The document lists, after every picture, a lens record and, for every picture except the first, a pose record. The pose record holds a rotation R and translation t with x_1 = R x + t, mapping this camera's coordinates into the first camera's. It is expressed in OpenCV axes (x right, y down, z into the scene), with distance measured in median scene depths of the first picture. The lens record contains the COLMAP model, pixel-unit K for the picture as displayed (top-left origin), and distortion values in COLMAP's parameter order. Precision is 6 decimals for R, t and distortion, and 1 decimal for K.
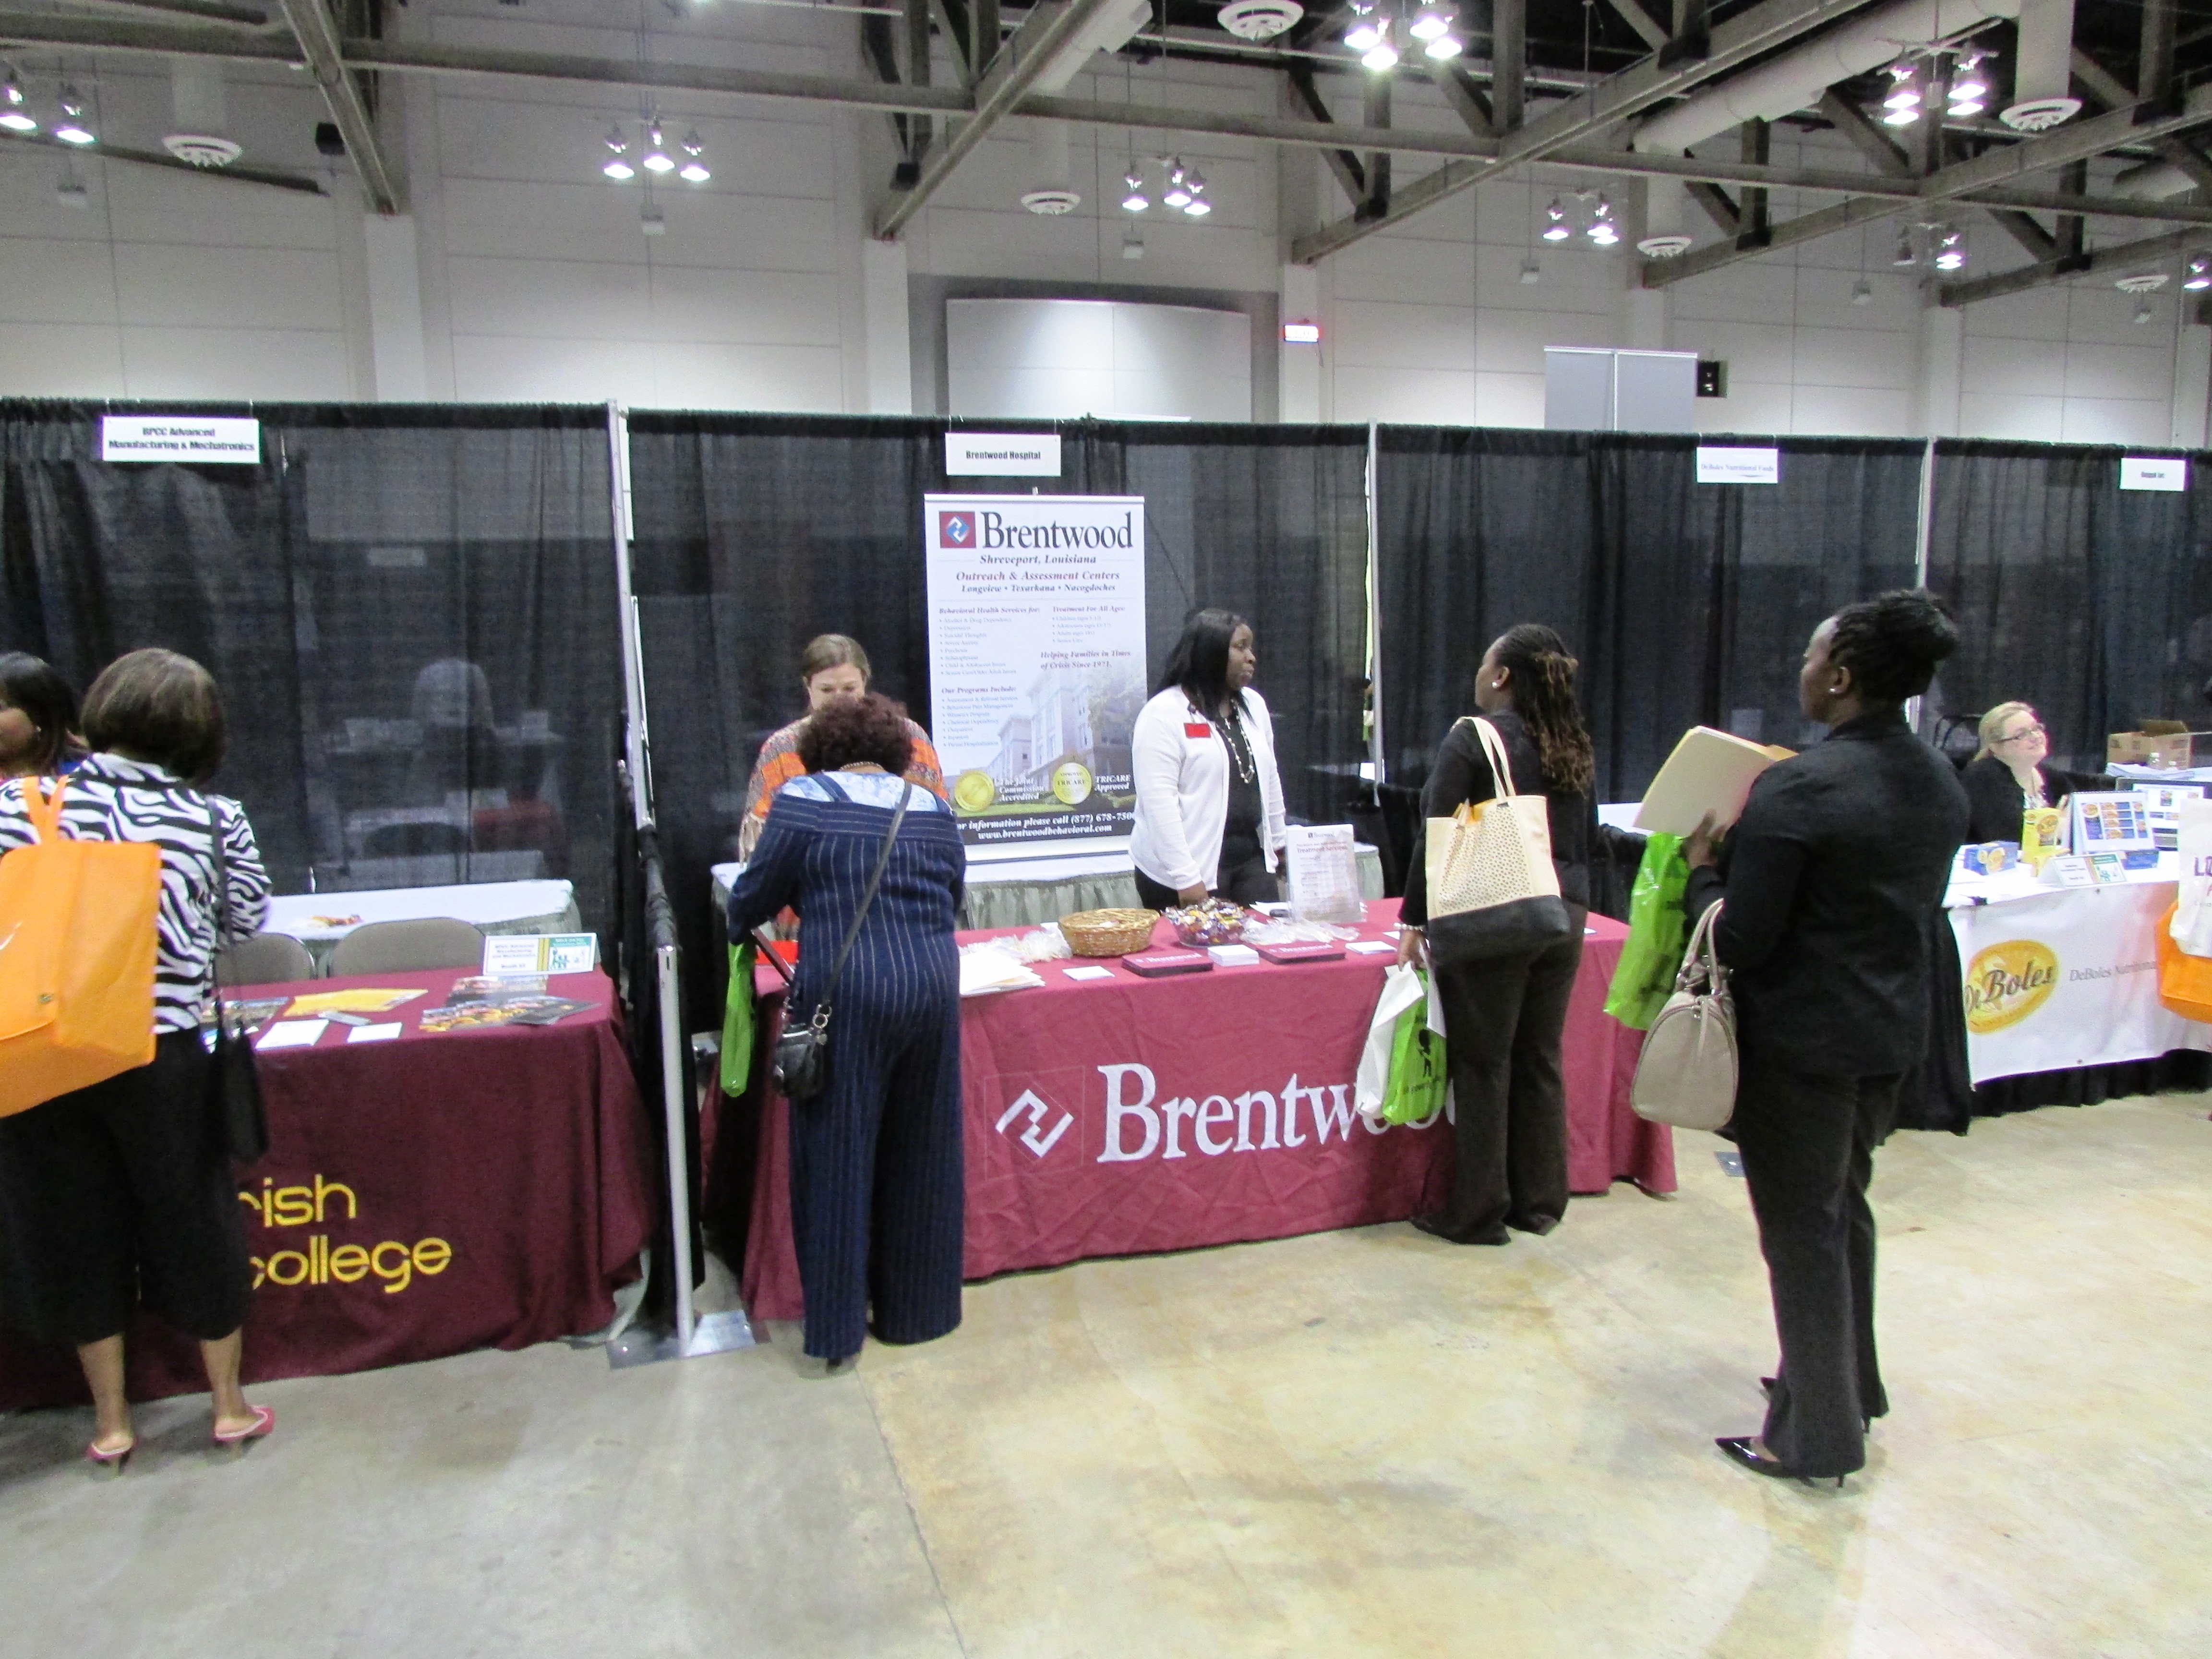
lens RADIAL K [[1593.1, 0, 1106.0], [0, 1593.1, 829.5], [0, 0, 1]] dist [-0.033917, 0.017351]
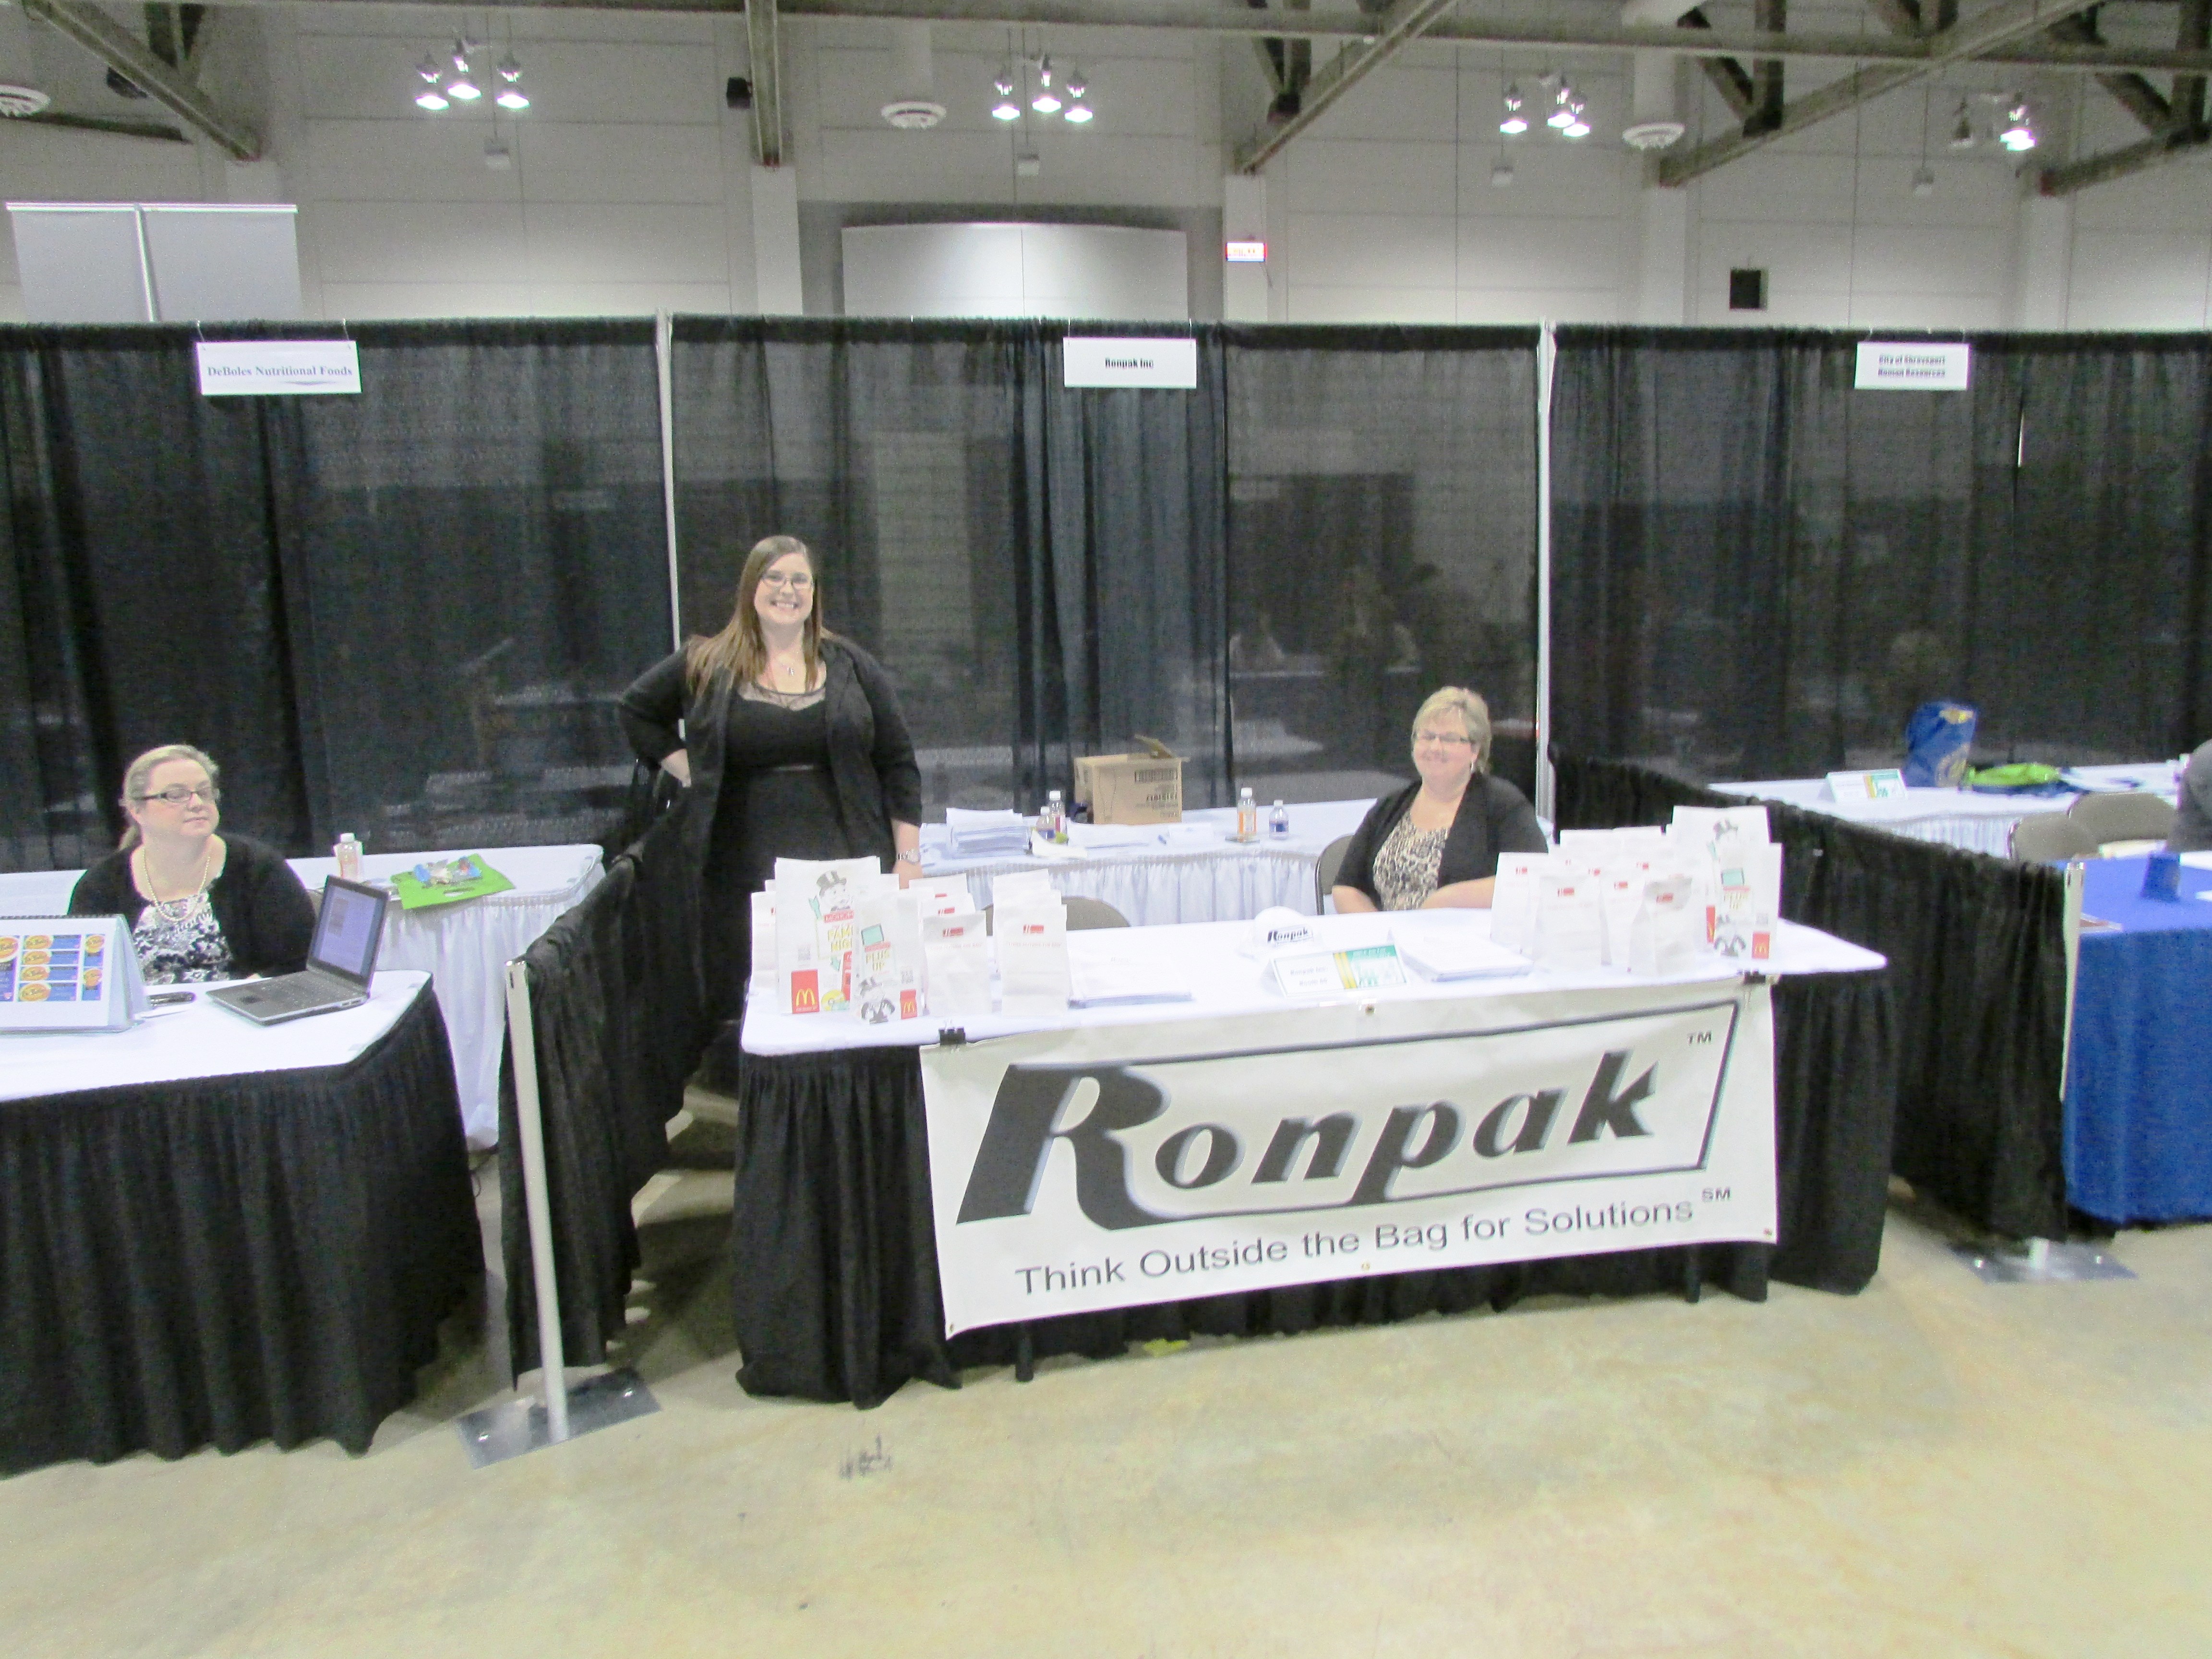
lens RADIAL K [[1593.1, 0, 1106.0], [0, 1593.1, 829.5], [0, 0, 1]] dist [-0.033917, 0.017351]
pose [[0.989140, 0.017708, -0.145908, 0.197808], [-0.012768, 0.999315, 0.034729, -0.014399], [0.146423, -0.032489, 0.988688, 0.089371]]
